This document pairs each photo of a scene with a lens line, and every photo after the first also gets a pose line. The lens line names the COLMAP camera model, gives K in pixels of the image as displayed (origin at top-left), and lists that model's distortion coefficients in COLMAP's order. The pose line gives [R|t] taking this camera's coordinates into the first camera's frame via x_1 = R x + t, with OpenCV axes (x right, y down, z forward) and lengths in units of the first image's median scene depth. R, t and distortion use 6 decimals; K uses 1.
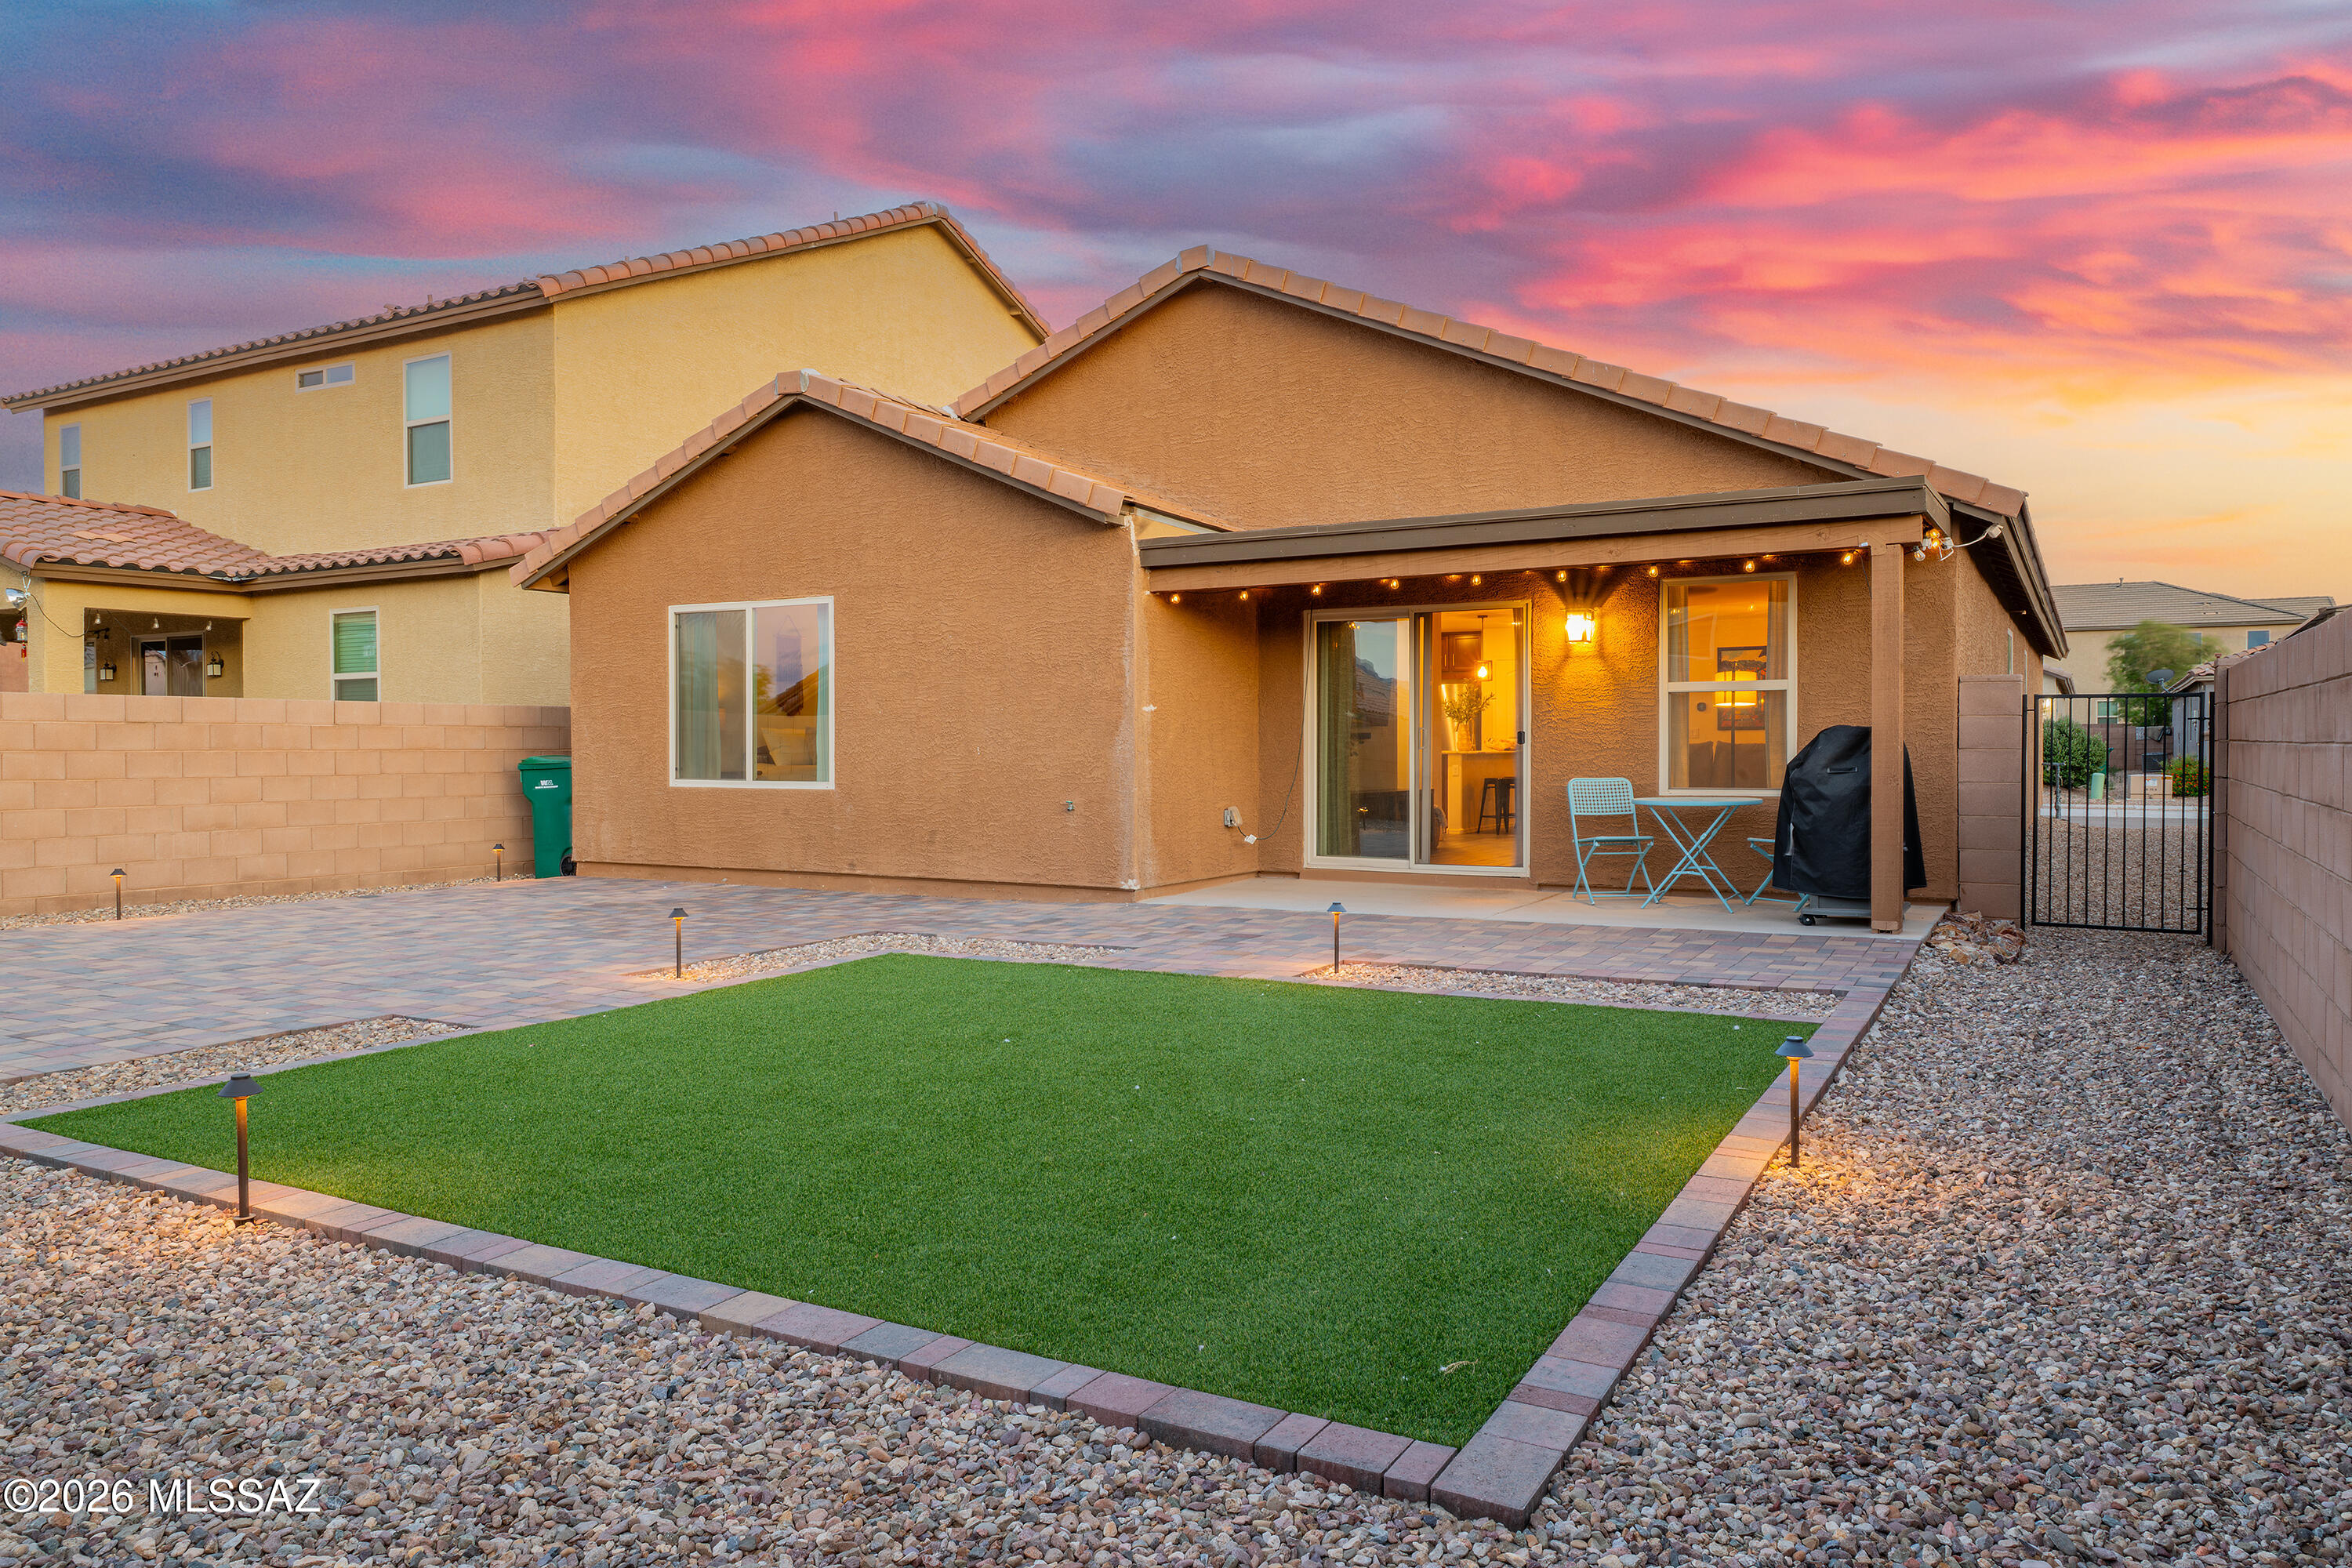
lens RADIAL K [[1676.5, 0, 1176.0], [0, 1676.5, 784.0], [0, 0, 1]] dist [-0.005430, -0.001884]
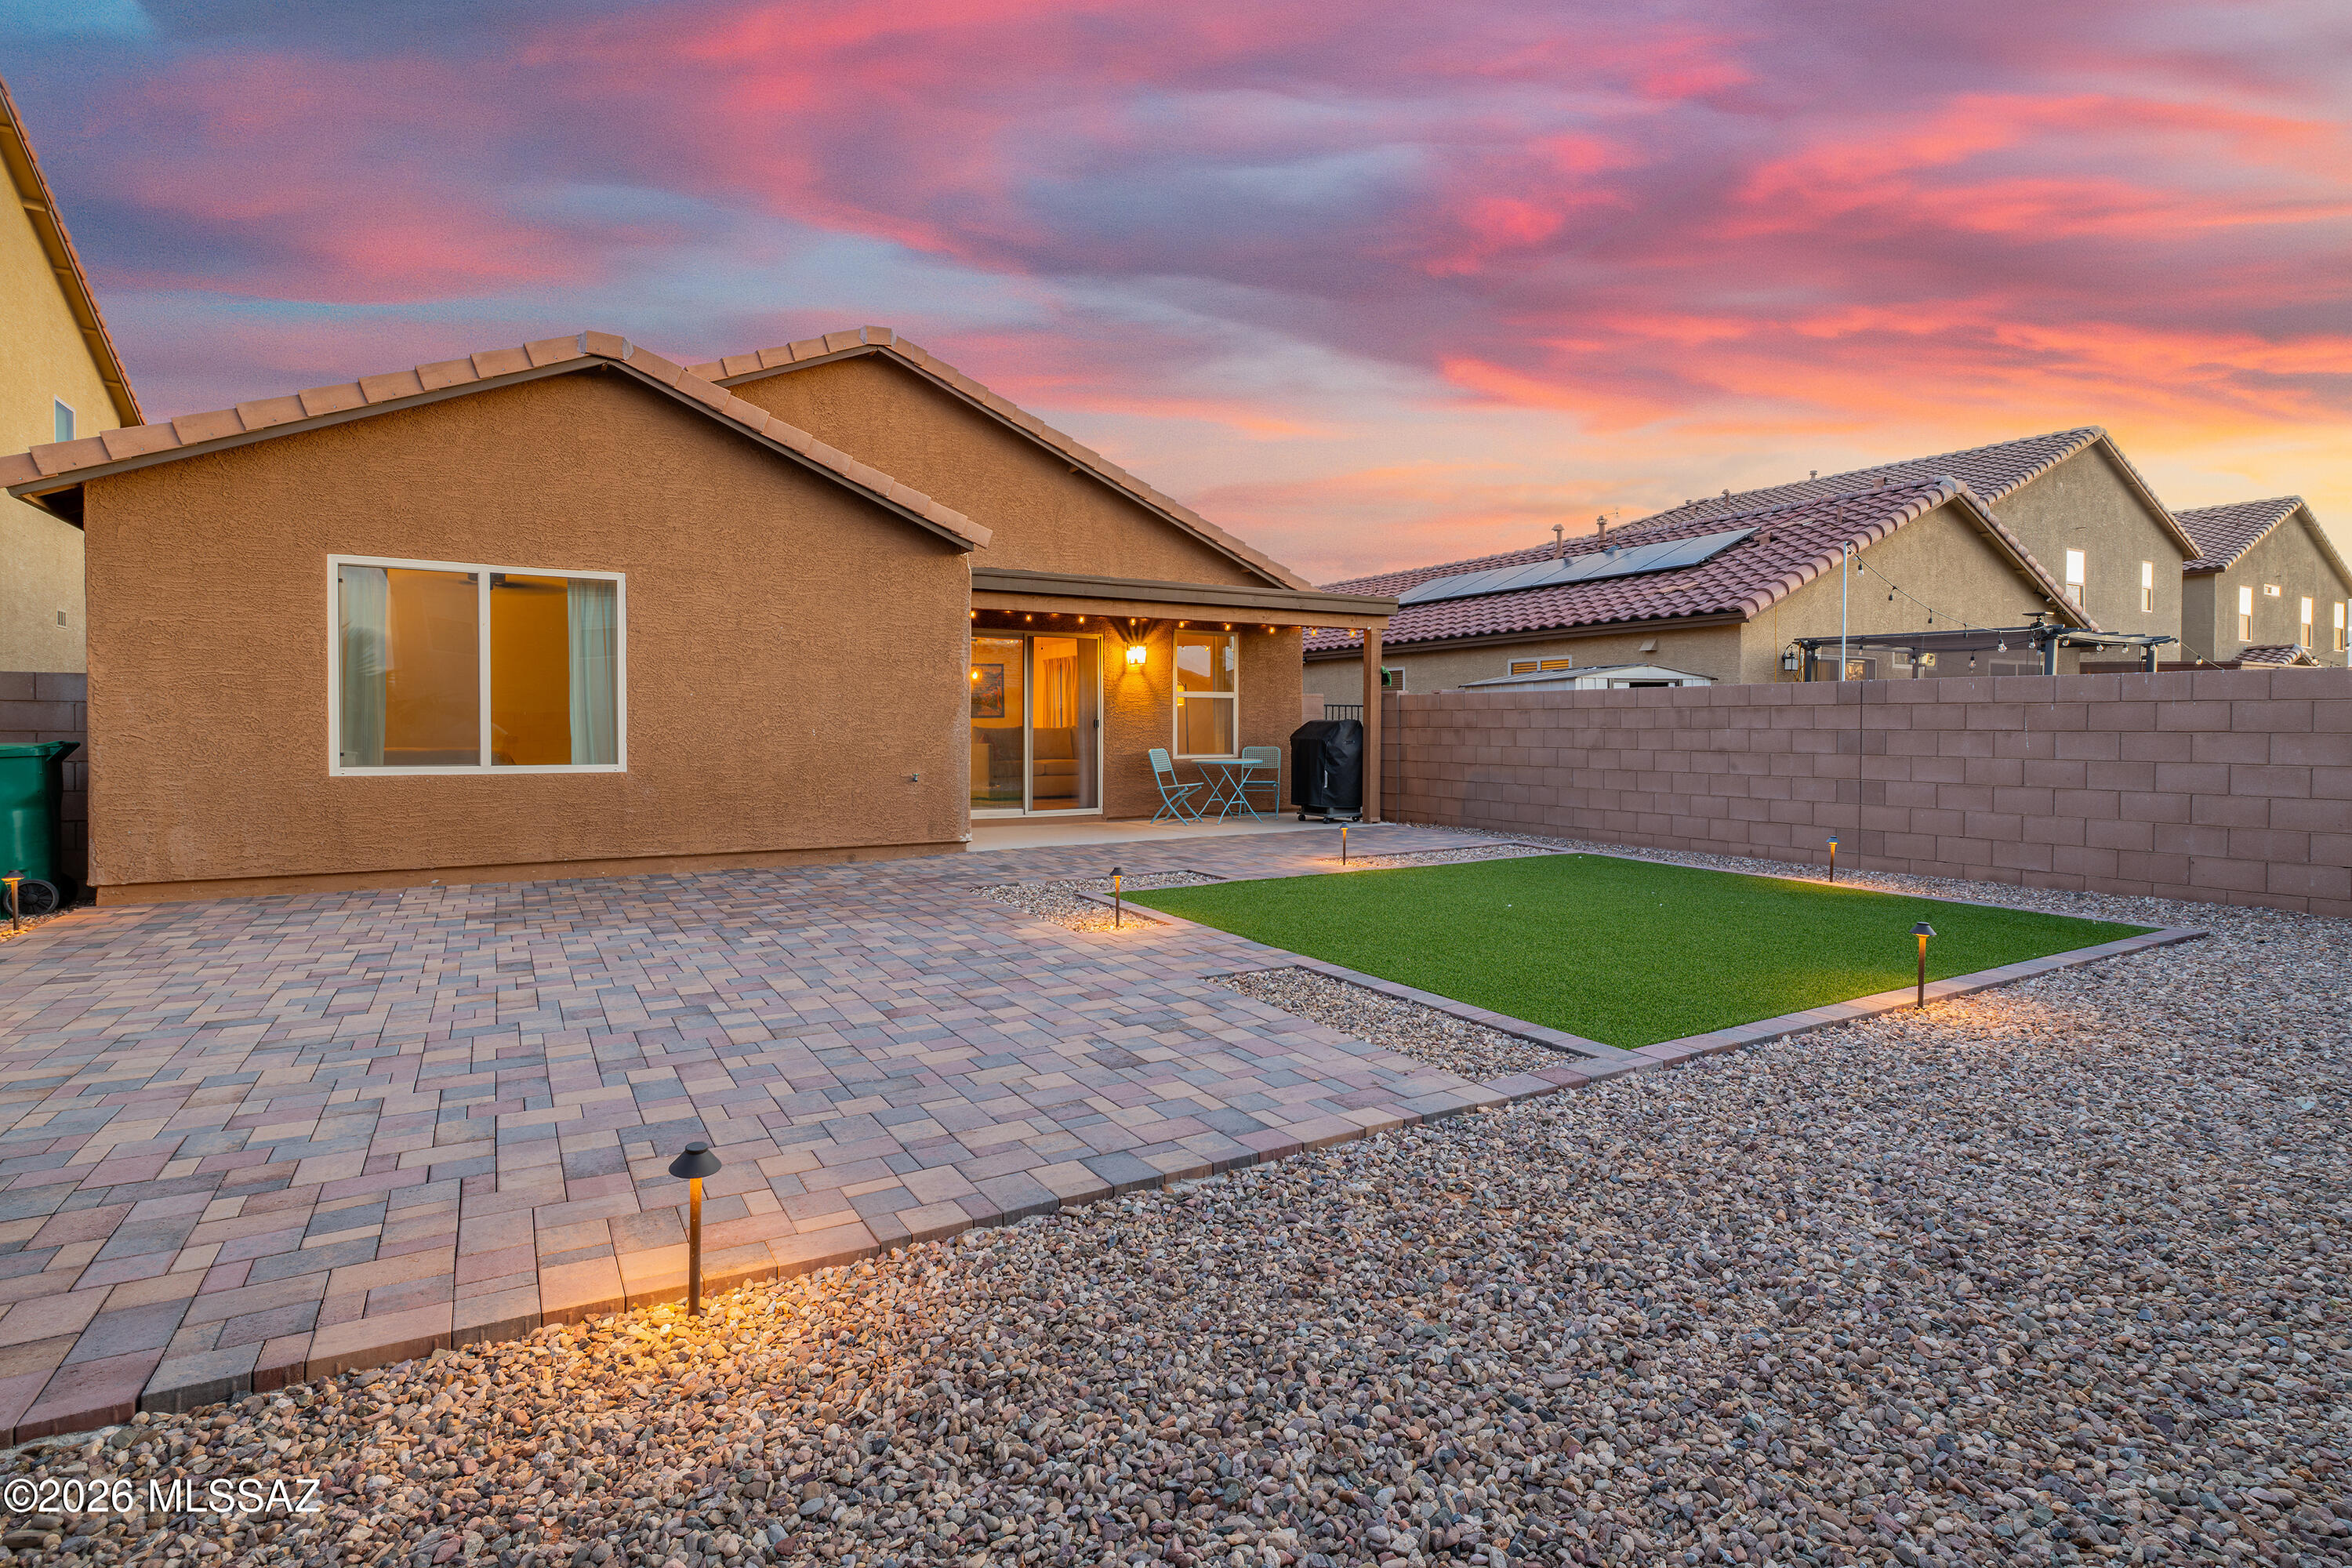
lens RADIAL K [[1191.0, 0, 1231.8], [0, 1191.0, 758.2], [0, 0, 1]] dist [-0.004068, -0.000717]
pose [[0.441572, -0.019641, 0.897011, -0.703800], [0.017854, 0.999755, 0.013101, -0.007844], [-0.897048, 0.010231, 0.441814, 0.397195]]
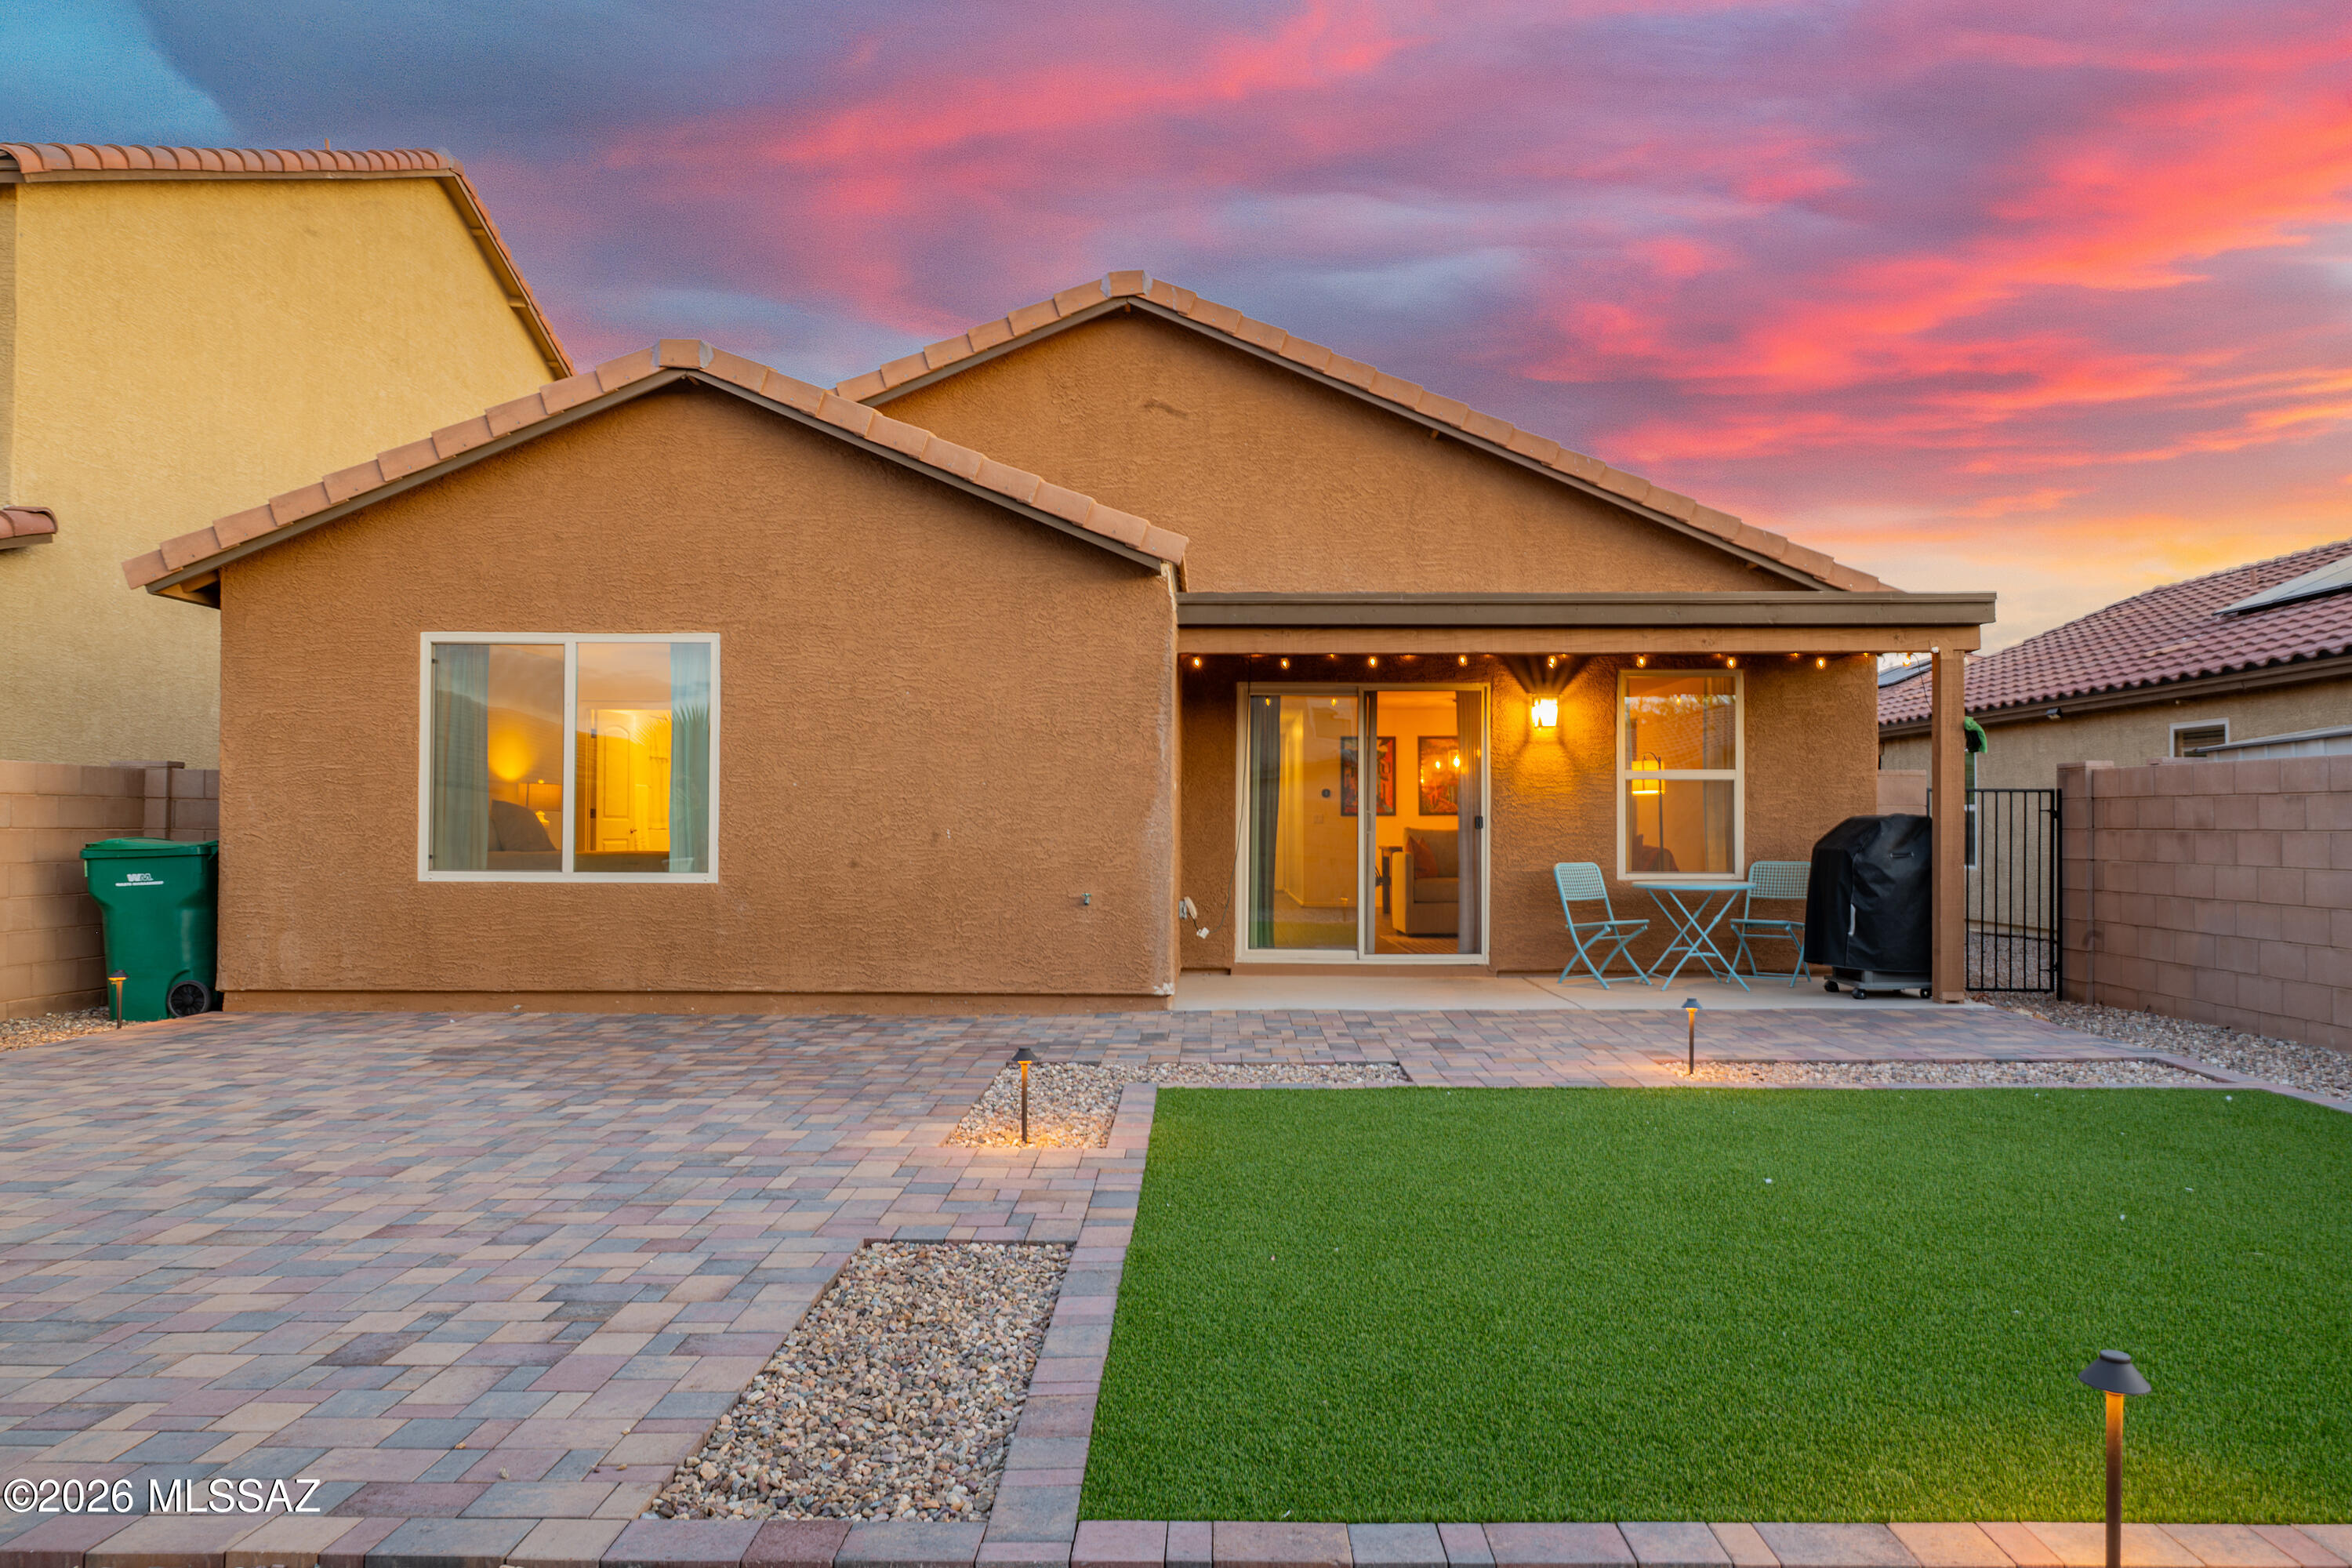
lens RADIAL K [[1675.7, 0, 1180.2], [0, 1675.7, 810.7], [0, 0, 1]] dist [-0.003765, 0.001077]
pose [[0.859569, 0.010699, 0.510907, -0.437794], [0.006484, 0.999472, -0.031838, -0.004223], [-0.510978, 0.030680, 0.859046, 0.238479]]
